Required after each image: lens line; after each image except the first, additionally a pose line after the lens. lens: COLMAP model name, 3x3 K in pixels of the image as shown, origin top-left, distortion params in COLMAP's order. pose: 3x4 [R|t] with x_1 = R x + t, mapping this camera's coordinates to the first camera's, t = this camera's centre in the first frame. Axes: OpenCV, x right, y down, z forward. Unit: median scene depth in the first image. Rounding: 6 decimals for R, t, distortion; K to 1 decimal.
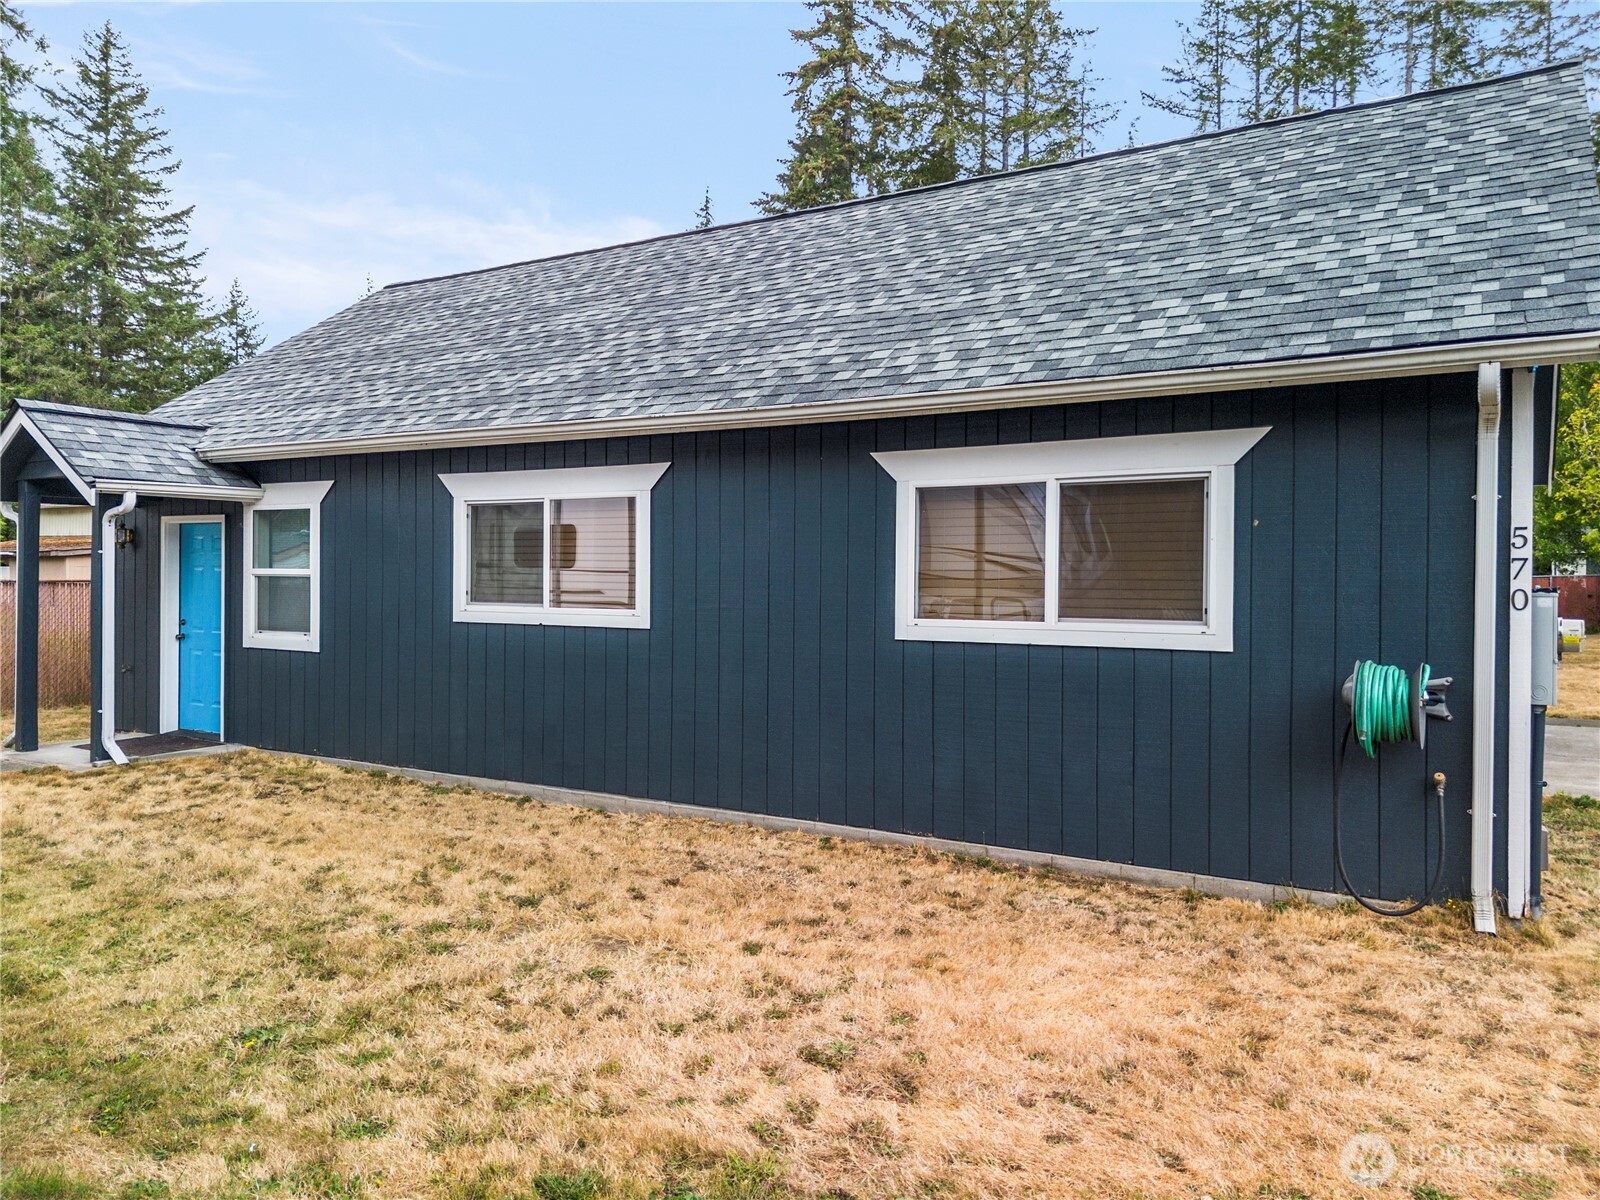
lens RADIAL K [[1156.3, 0, 797.0], [0, 1156.3, 583.2], [0, 0, 1]] dist [0.004256, 0.003272]
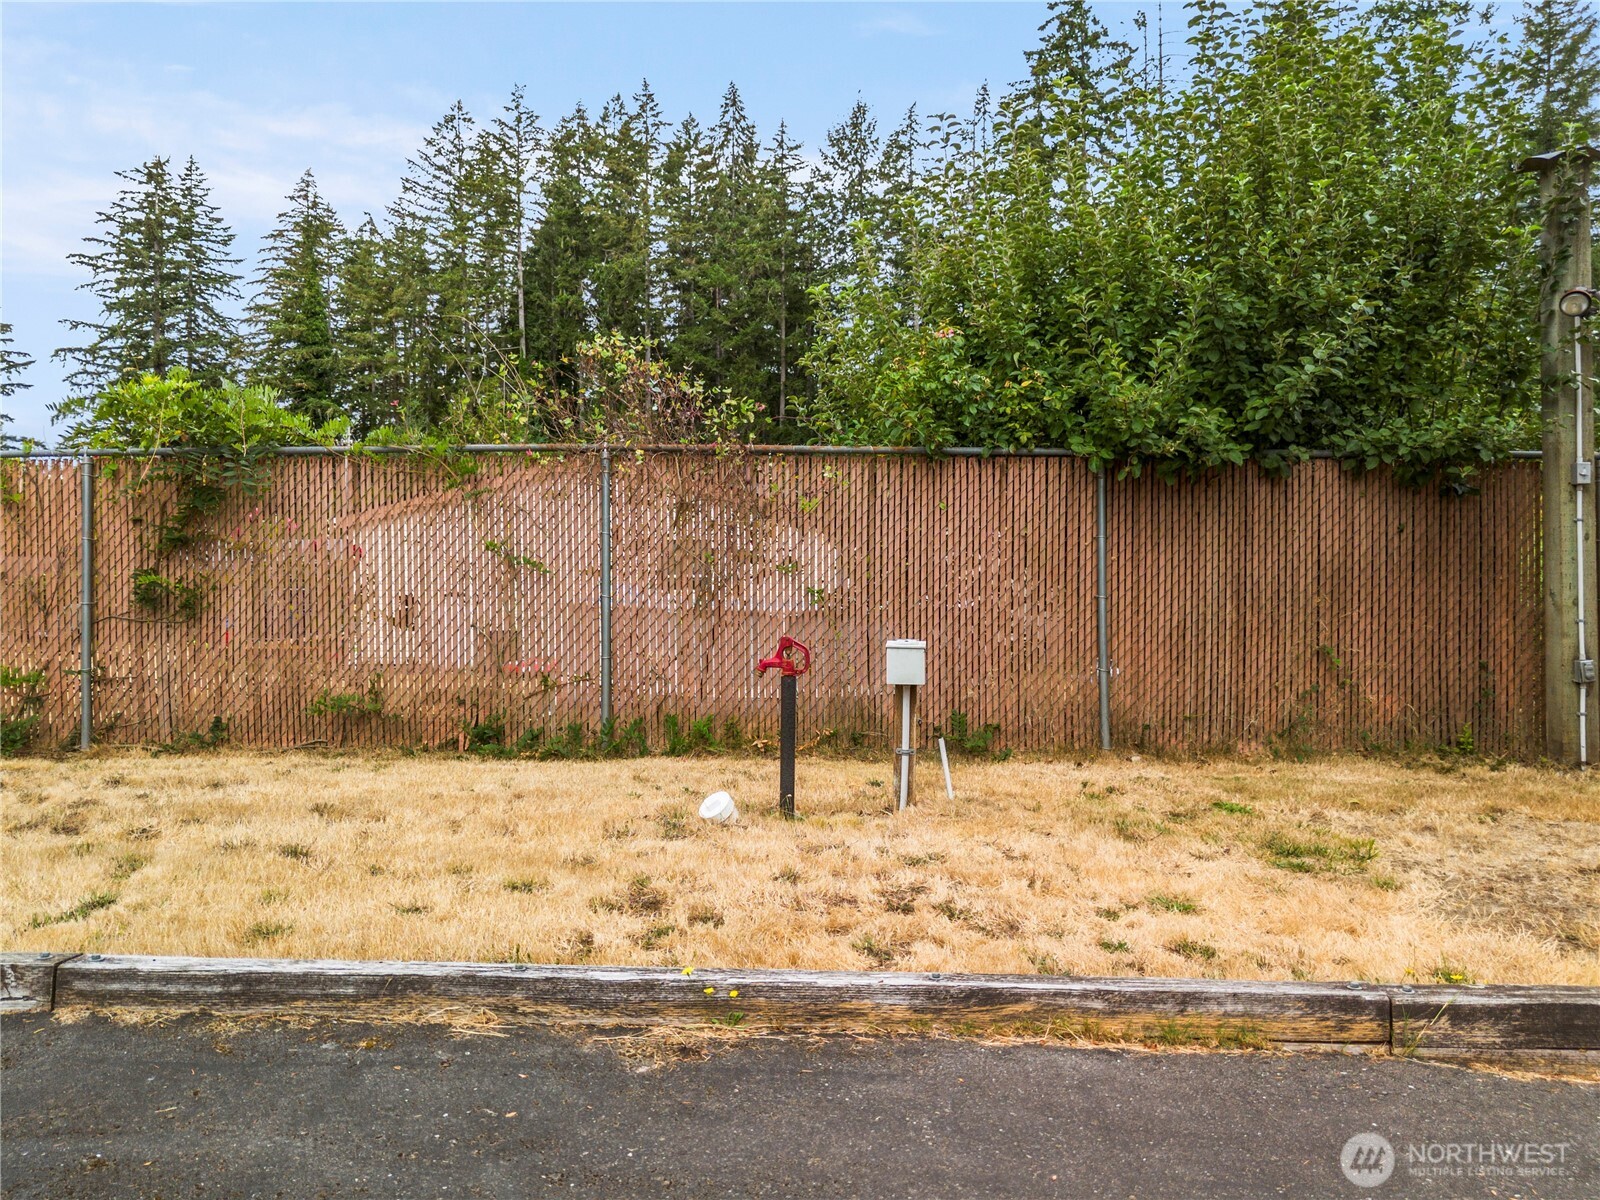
lens RADIAL K [[1137.1, 0, 802.4], [0, 1137.1, 559.9], [0, 0, 1]] dist [0.019222, -0.001512]
pose [[0.560925, -0.018921, -0.827650, -1.321024], [0.002279, 0.999770, -0.021311, 0.066531], [0.827864, 0.010067, 0.560839, -0.025403]]
